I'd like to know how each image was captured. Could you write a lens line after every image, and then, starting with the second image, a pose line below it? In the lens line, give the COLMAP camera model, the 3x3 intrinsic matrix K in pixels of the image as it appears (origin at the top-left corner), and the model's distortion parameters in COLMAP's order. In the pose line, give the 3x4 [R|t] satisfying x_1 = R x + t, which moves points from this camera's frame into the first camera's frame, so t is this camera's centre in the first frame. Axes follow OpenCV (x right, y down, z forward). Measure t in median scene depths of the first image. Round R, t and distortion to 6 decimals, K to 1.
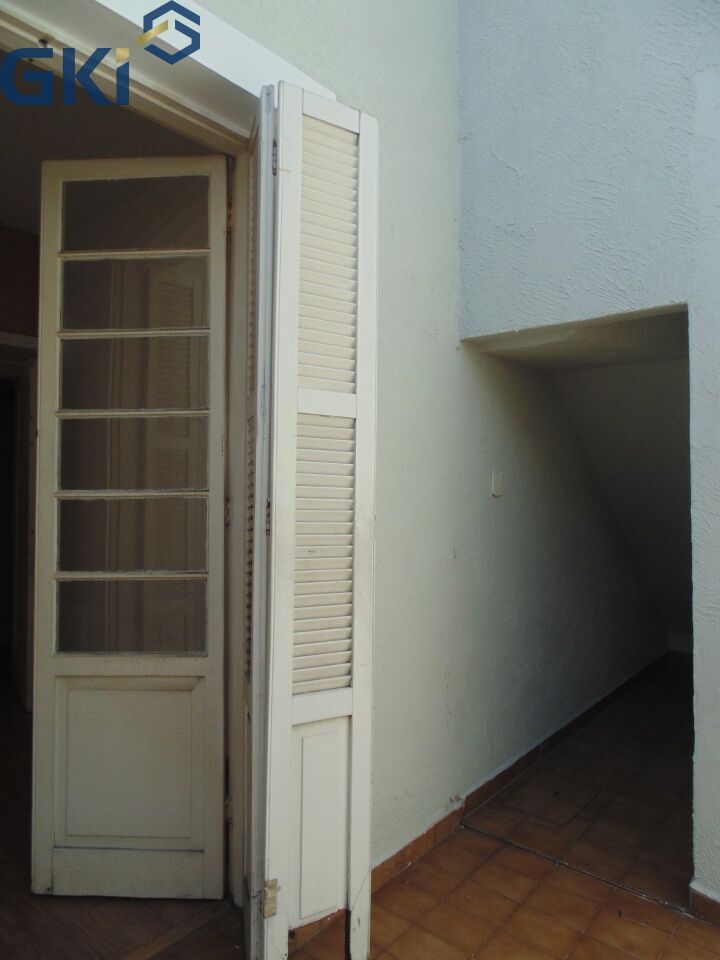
lens RADIAL K [[636.6, 0, 354.2], [0, 636.6, 471.3], [0, 0, 1]] dist [-0.006716, -0.002459]
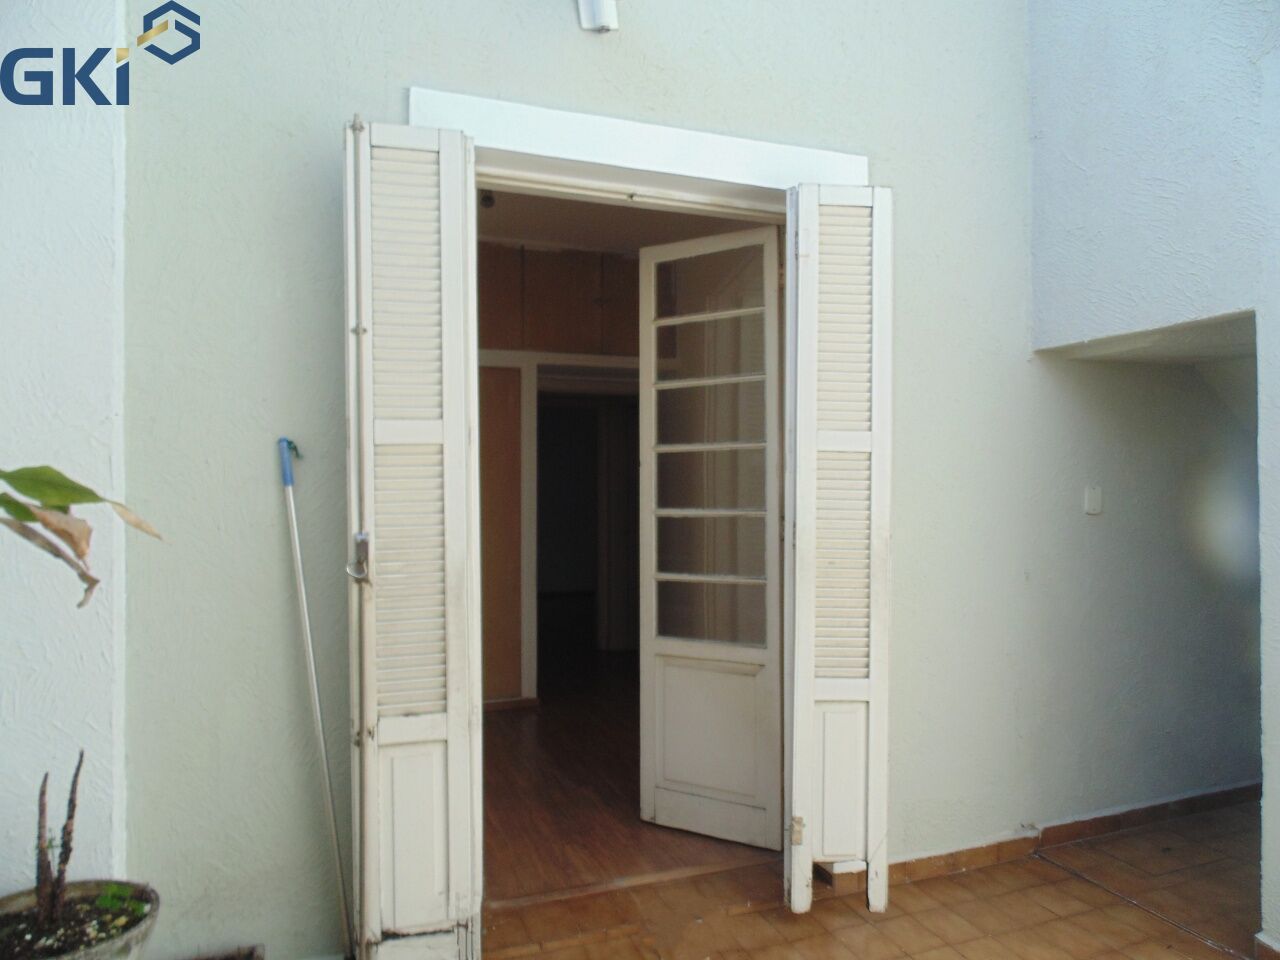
lens RADIAL K [[855.4, 0, 659.4], [0, 855.4, 478.0], [0, 0, 1]] dist [-0.009708, -0.002448]
pose [[0.881809, -0.010930, -0.471481, 0.355908], [0.018211, 0.999775, 0.010883, -0.052583], [0.471255, -0.018183, 0.881809, -0.515275]]
